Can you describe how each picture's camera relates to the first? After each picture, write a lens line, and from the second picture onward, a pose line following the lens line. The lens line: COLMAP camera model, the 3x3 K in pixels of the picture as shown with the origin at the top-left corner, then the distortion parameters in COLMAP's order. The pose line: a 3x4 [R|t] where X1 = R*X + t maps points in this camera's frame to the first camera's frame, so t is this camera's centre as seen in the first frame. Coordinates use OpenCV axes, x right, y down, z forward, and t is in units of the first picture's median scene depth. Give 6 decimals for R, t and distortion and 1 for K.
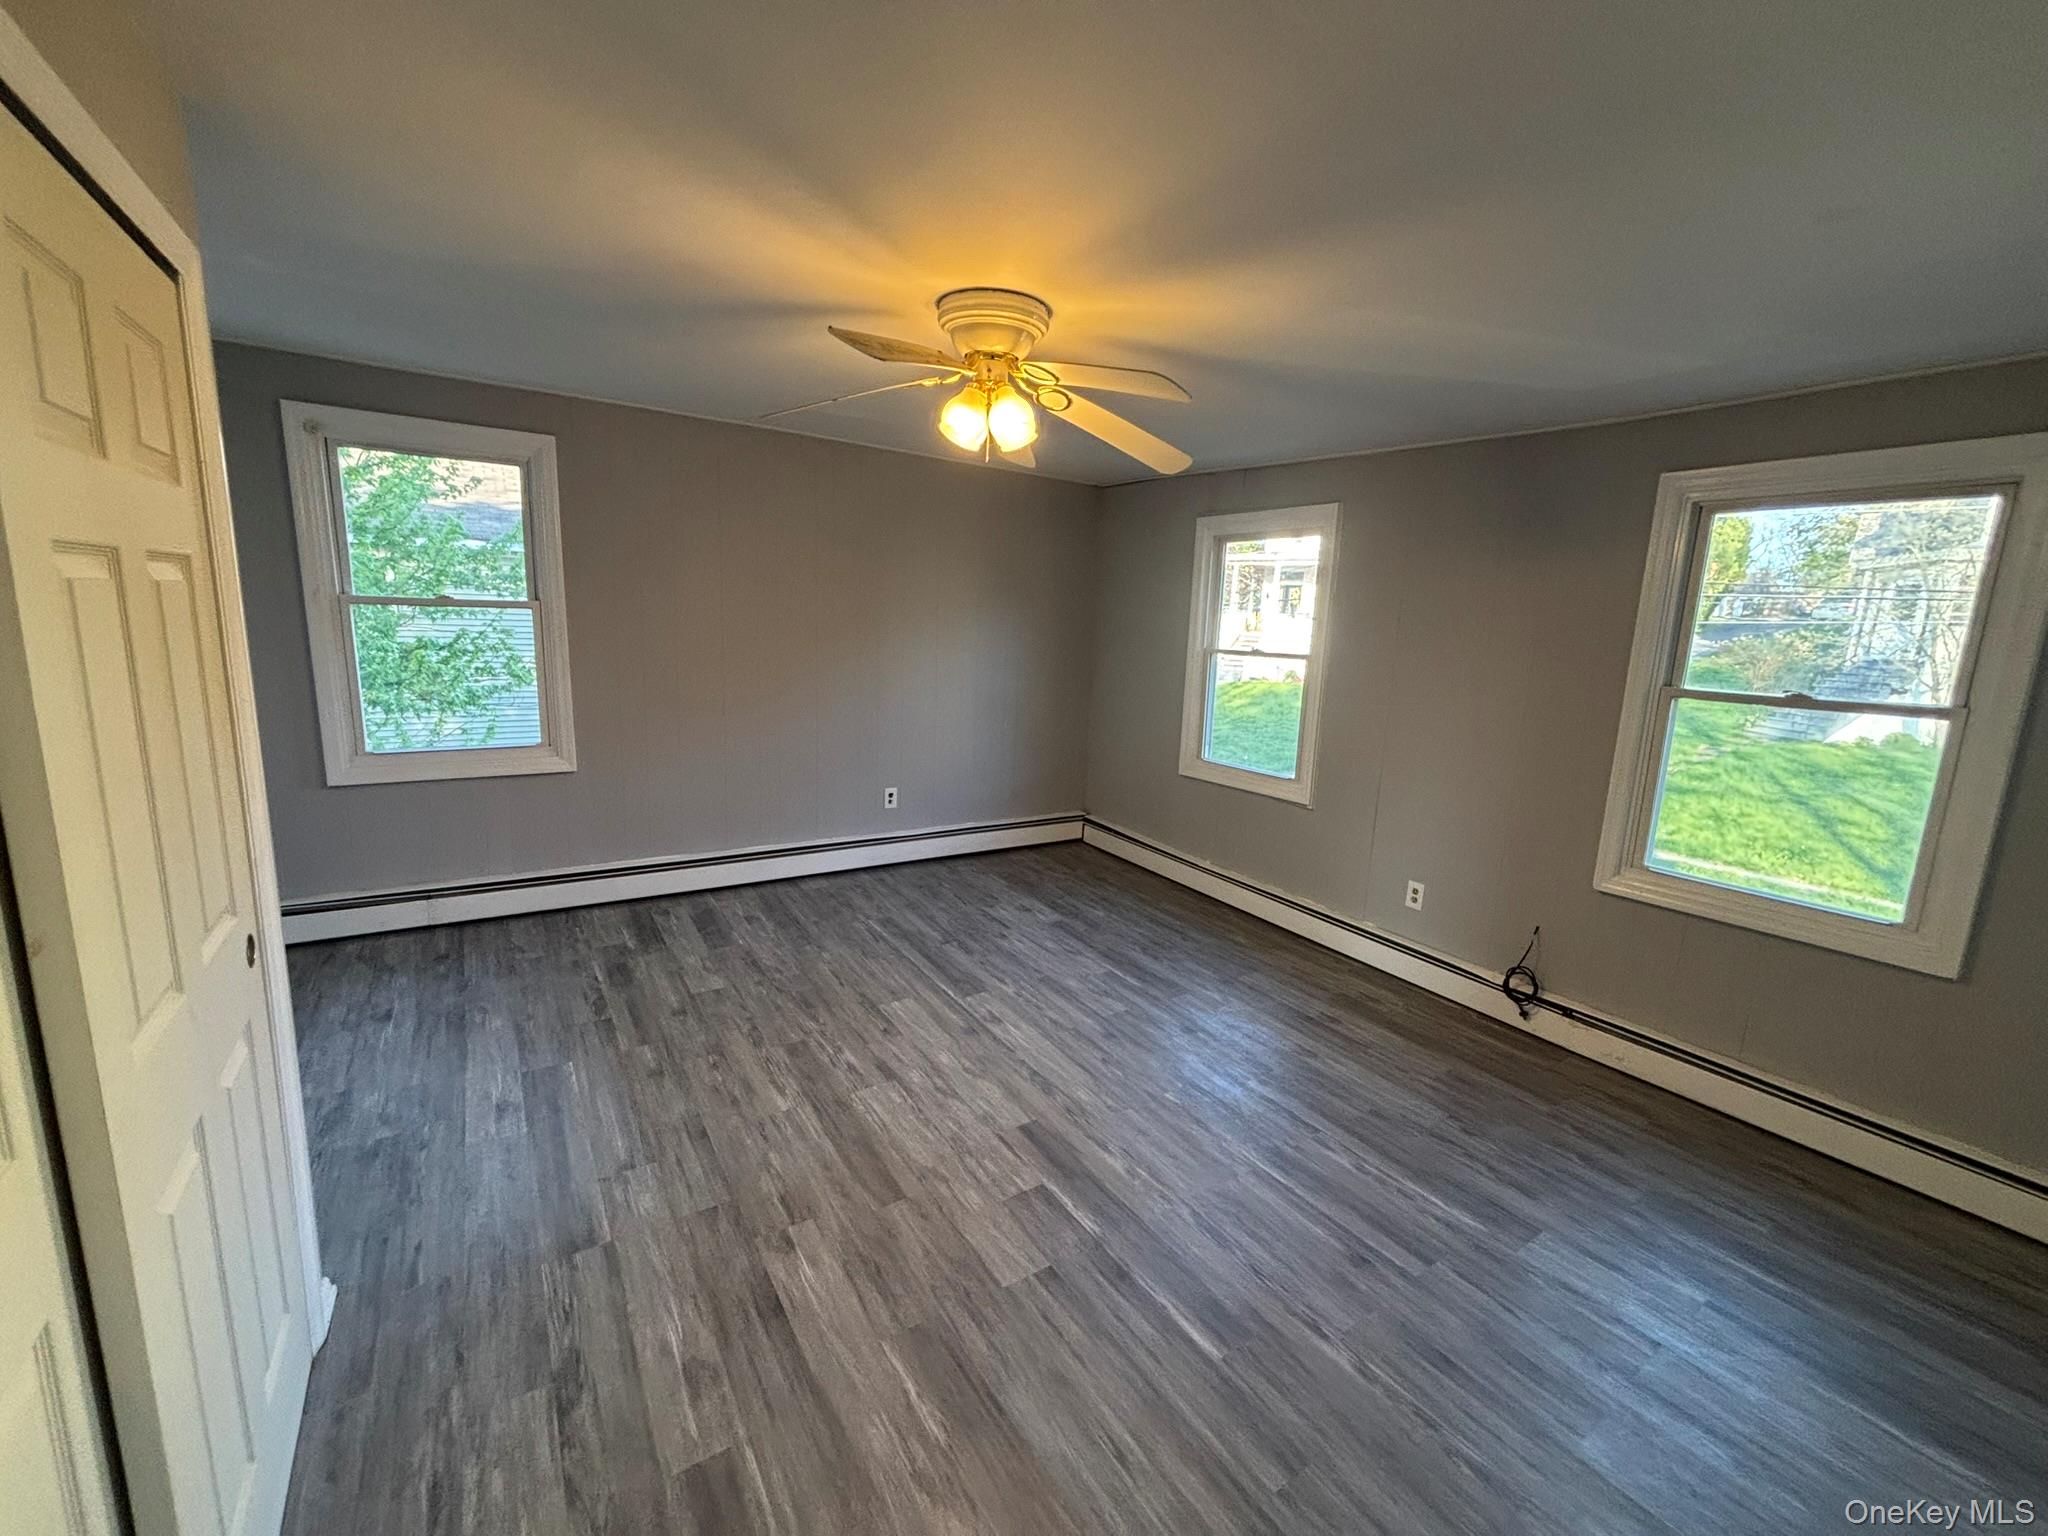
lens RADIAL K [[828.4, 0, 1019.9], [0, 828.4, 764.9], [0, 0, 1]] dist [0.008905, -0.000705]
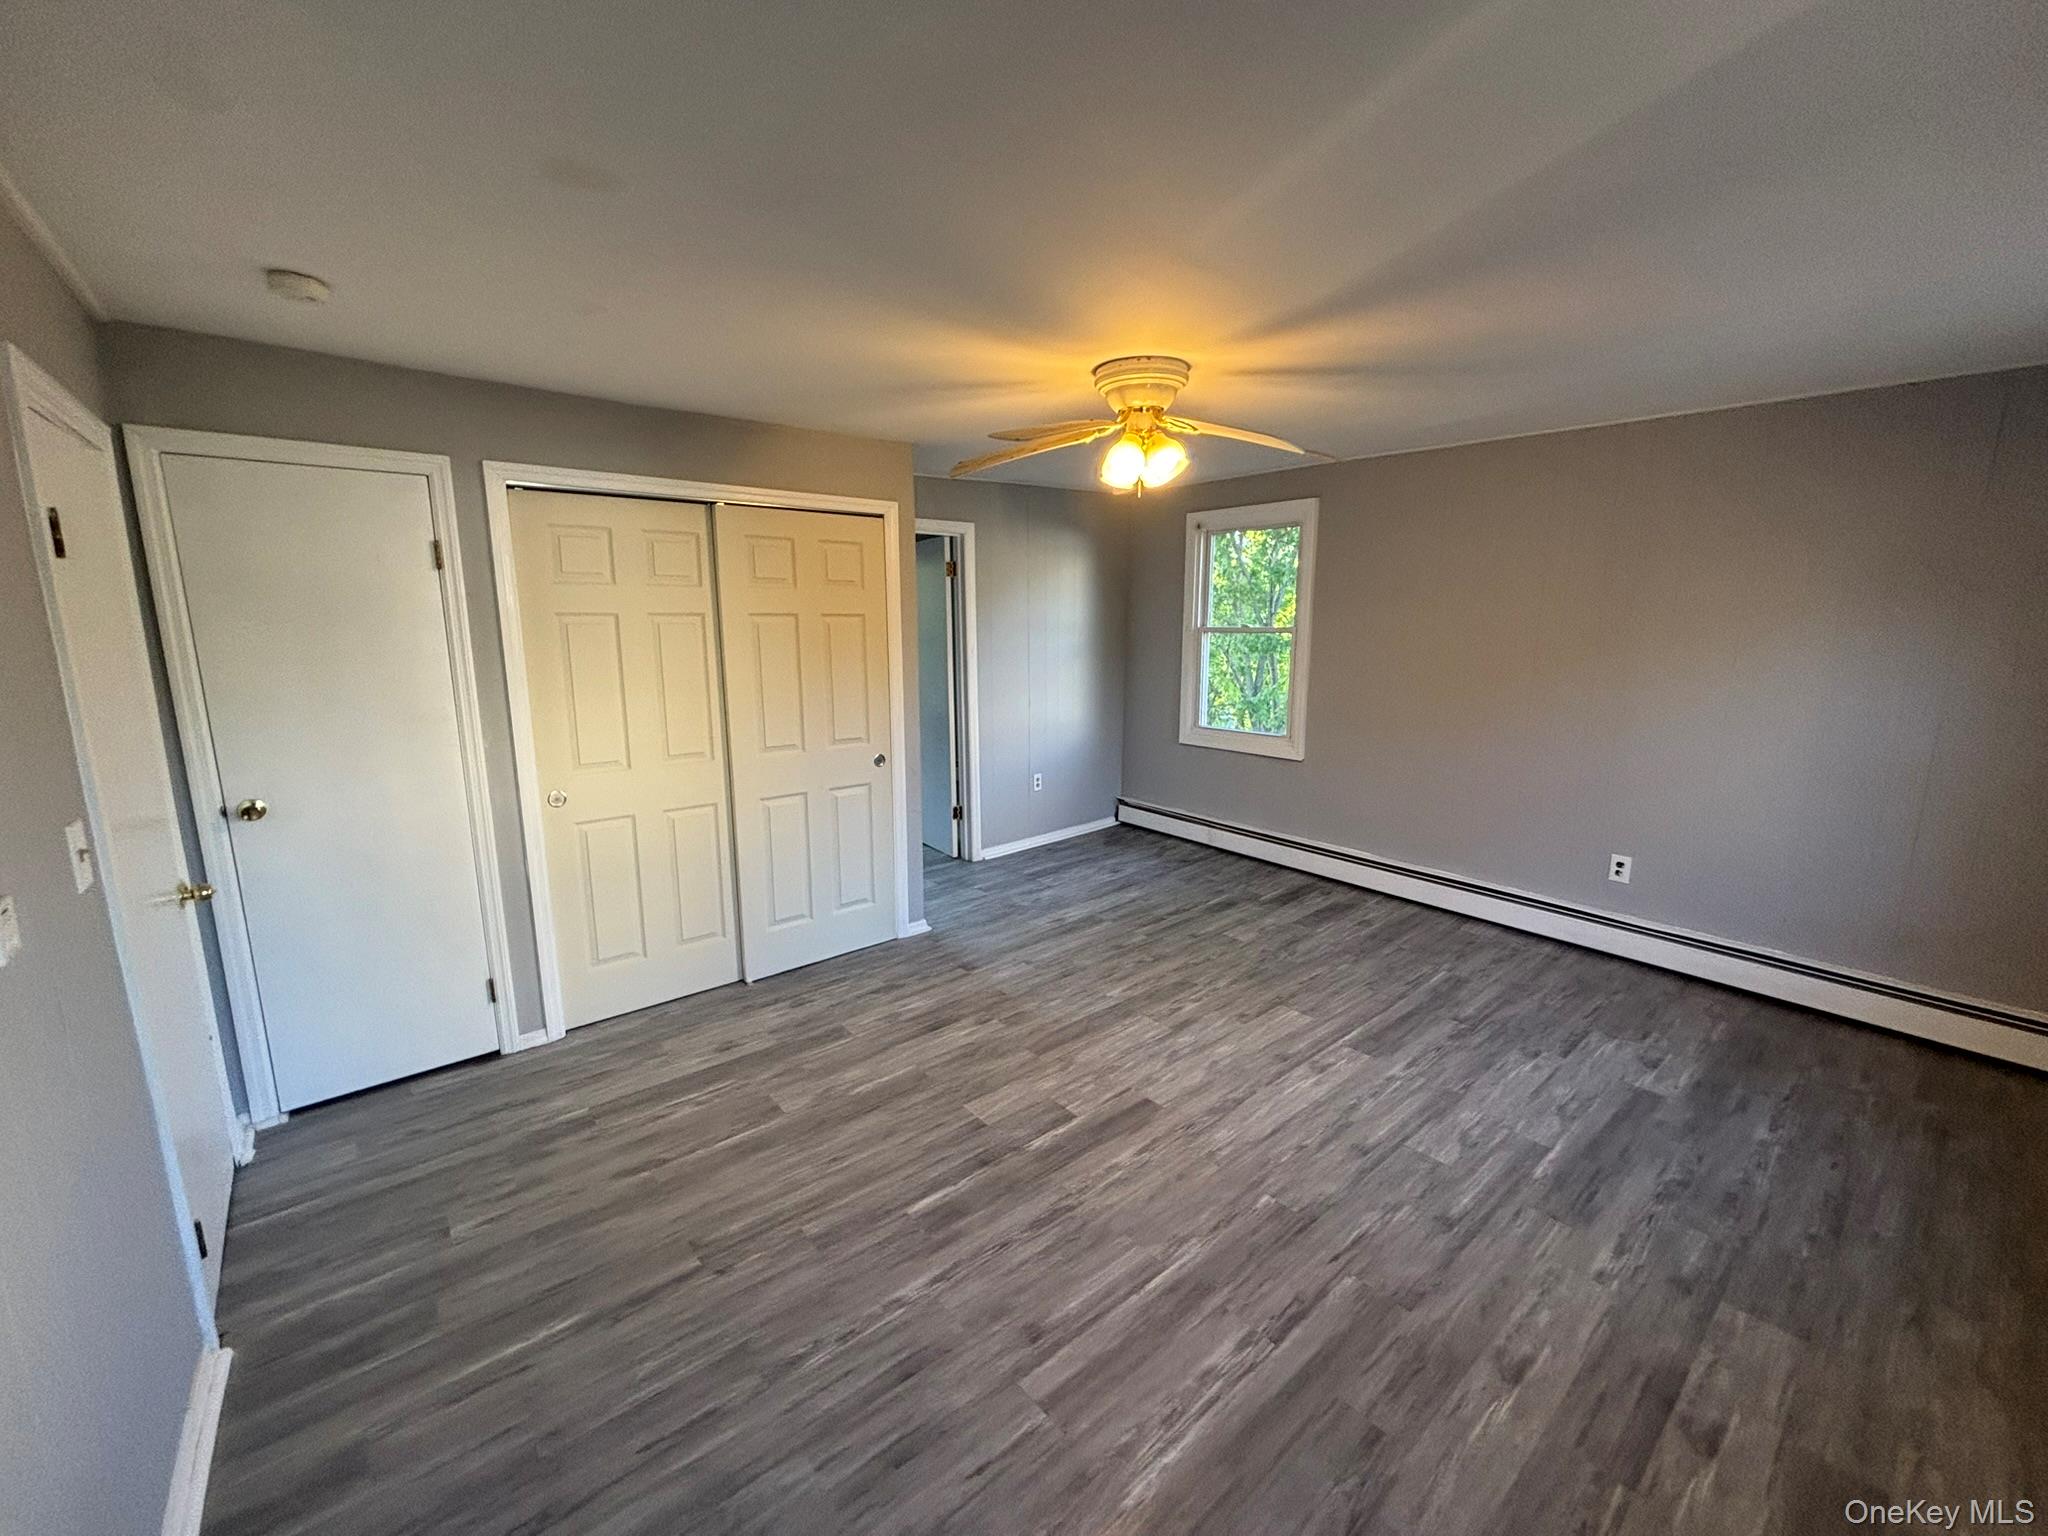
lens RADIAL K [[828.4, 0, 1020.9], [0, 828.4, 758.6], [0, 0, 1]] dist [0.008905, -0.000705]
pose [[0.105922, 0.127715, -0.986139, 0.789004], [-0.178610, 0.978032, 0.107481, -0.065257], [0.978202, 0.164750, 0.126406, 0.504716]]
